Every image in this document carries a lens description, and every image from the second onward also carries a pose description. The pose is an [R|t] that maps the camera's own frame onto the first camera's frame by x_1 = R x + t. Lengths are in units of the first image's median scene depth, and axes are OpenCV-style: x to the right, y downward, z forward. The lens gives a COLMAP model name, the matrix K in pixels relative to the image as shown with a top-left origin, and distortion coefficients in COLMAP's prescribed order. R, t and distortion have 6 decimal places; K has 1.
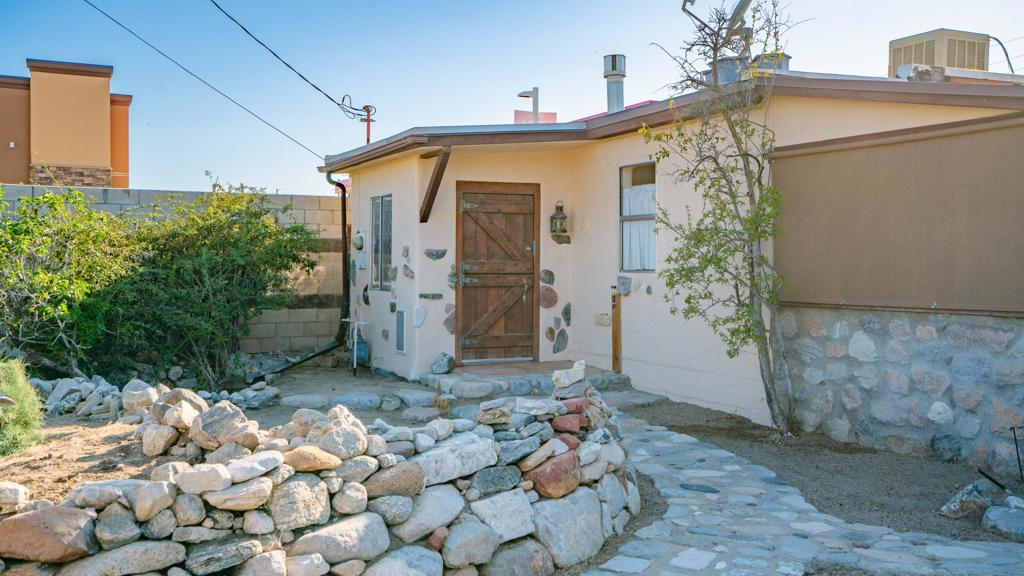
lens RADIAL K [[1006.5, 0, 510.9], [0, 1006.5, 288.1], [0, 0, 1]] dist [0.027032, 0.000000]
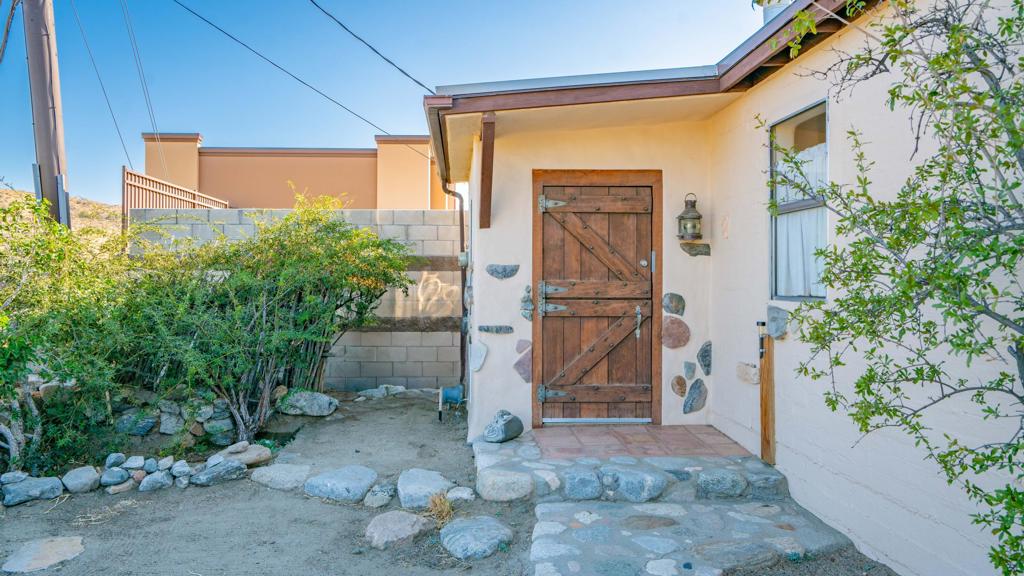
lens RADIAL K [[659.3, 0, 509.7], [0, 659.3, 280.6], [0, 0, 1]] dist [-0.001483, 0.007943]
pose [[0.916718, -0.001007, -0.399534, 0.118078], [-0.009121, 0.999683, -0.023446, -0.015750], [0.399431, 0.025138, 0.916418, 0.555008]]
